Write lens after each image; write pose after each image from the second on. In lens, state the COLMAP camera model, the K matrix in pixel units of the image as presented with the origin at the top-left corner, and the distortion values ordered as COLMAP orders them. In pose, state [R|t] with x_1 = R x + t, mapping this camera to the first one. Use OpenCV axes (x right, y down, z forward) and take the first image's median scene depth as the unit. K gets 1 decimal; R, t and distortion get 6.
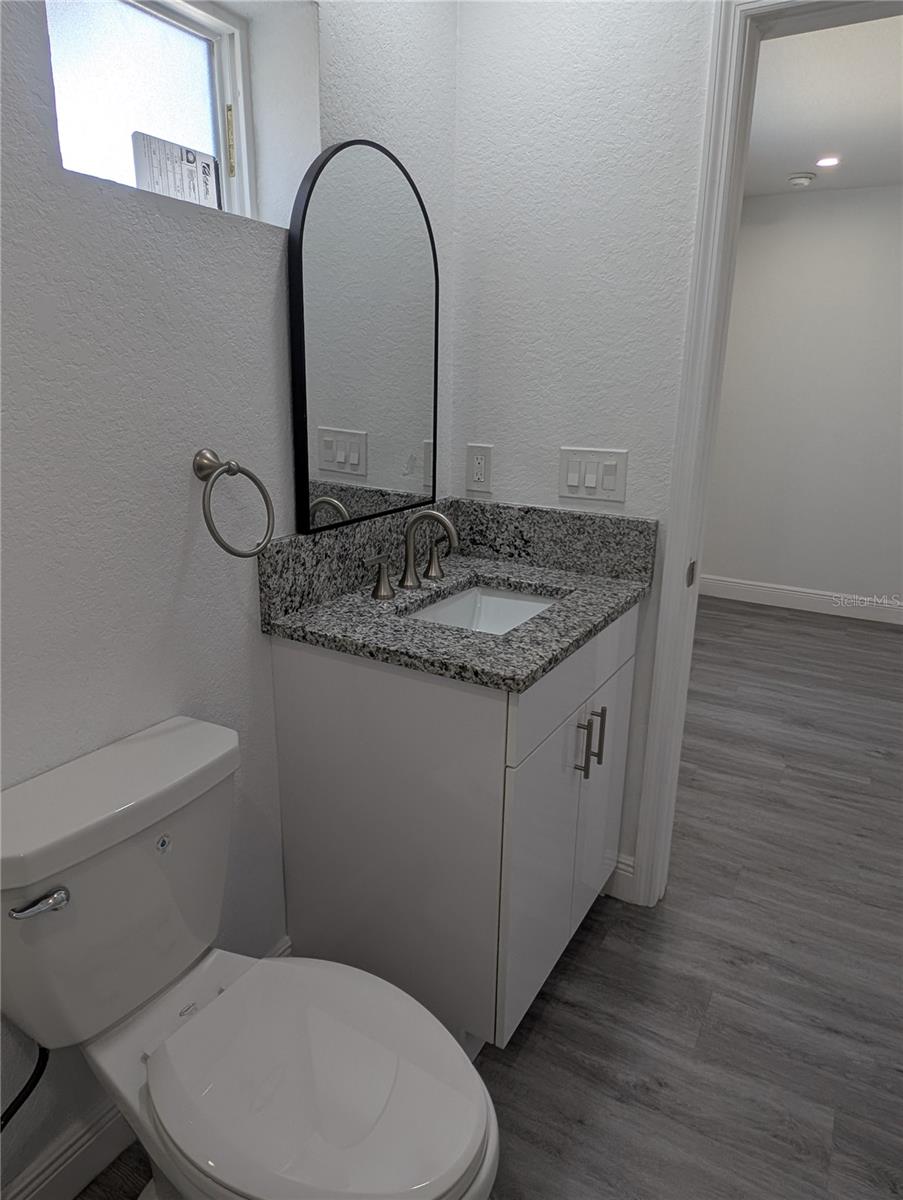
lens RADIAL K [[743.0, 0, 450.1], [0, 743.0, 603.3], [0, 0, 1]] dist [0.029190, -0.020949]
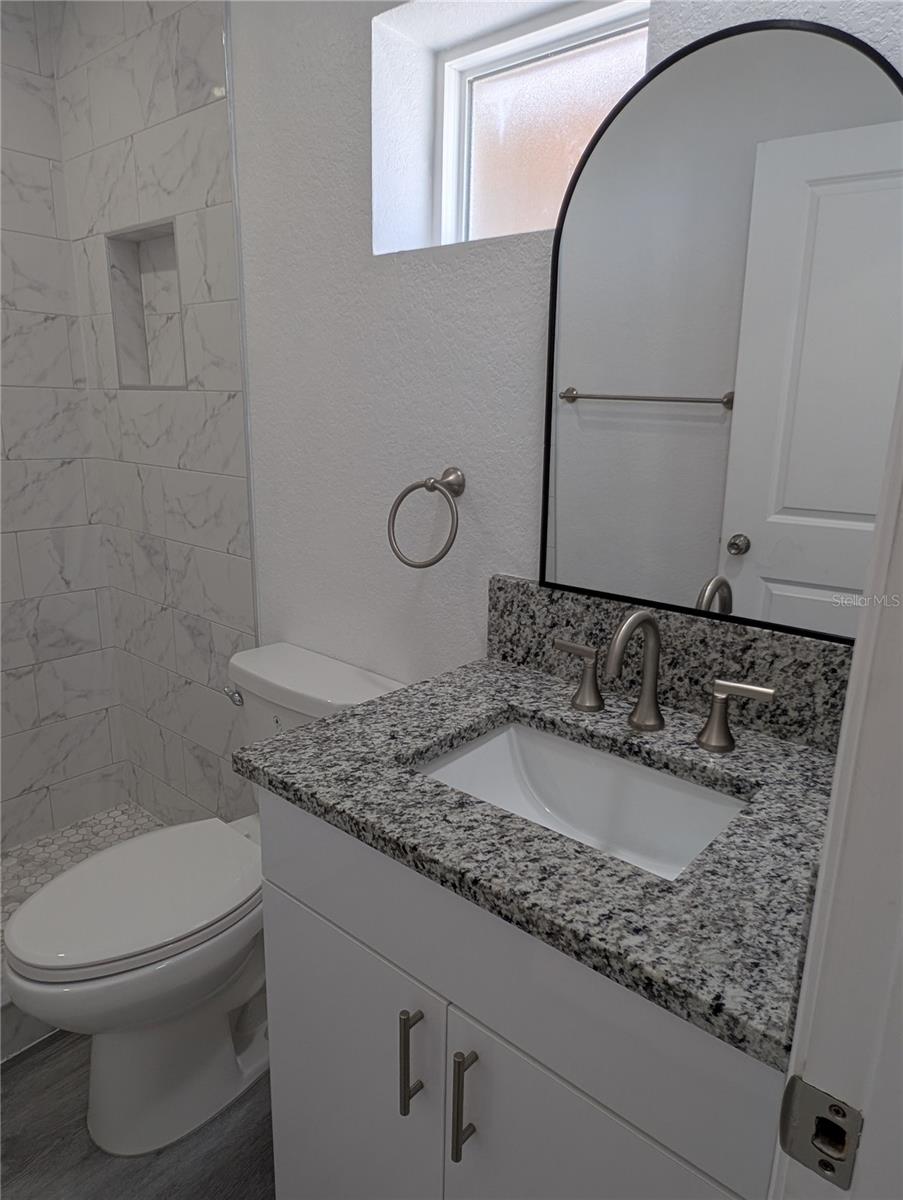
lens RADIAL K [[743.0, 0, 454.6], [0, 743.0, 599.3], [0, 0, 1]] dist [0.029190, -0.020949]
pose [[-0.157766, 0.225146, -0.961467, 0.644350], [-0.308765, 0.913592, 0.264600, -0.274233], [0.937963, 0.338613, -0.074616, 0.989025]]
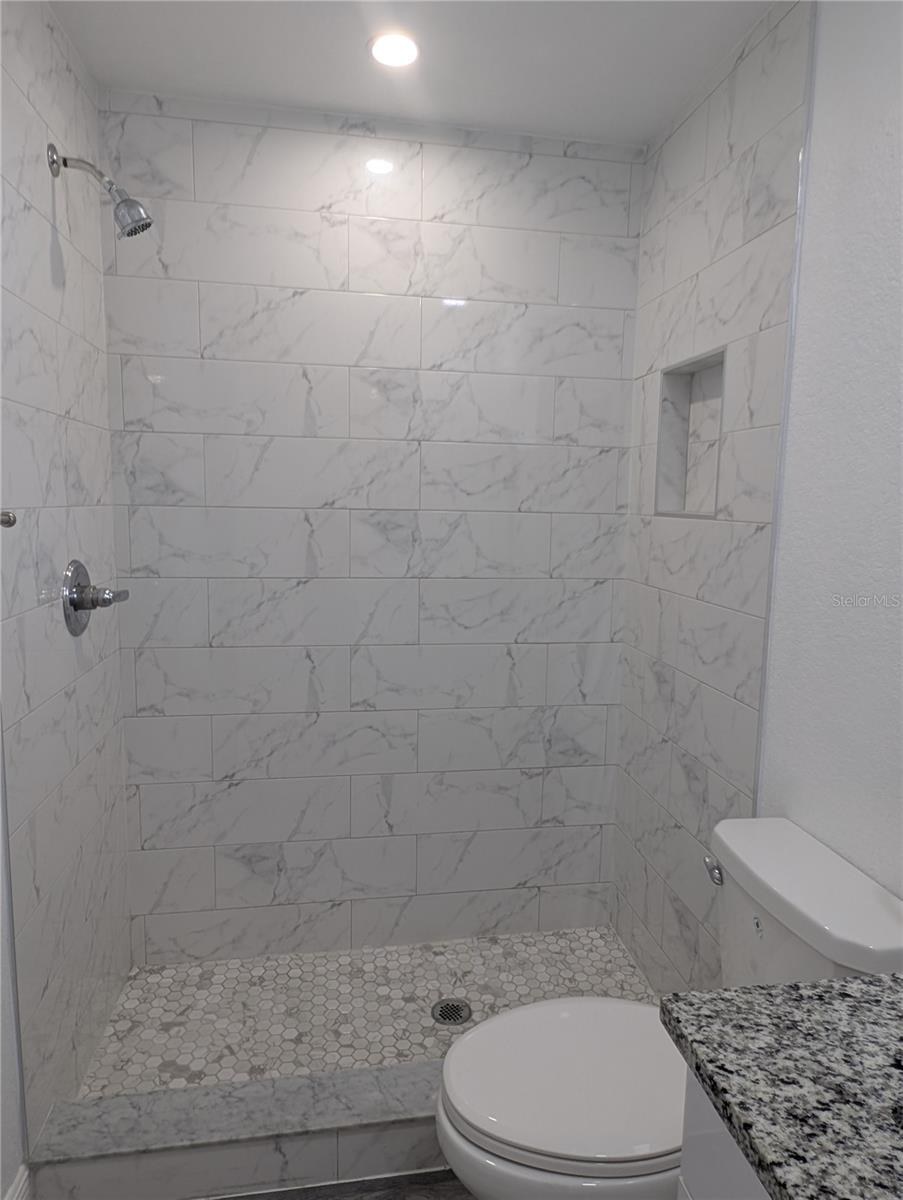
lens RADIAL K [[743.0, 0, 468.5], [0, 743.0, 604.5], [0, 0, 1]] dist [0.029190, -0.020949]
pose [[-0.753612, 0.060730, -0.654508, 0.502718], [-0.219763, 0.915146, 0.337953, -0.313939], [0.619494, 0.398523, -0.676319, 0.963137]]
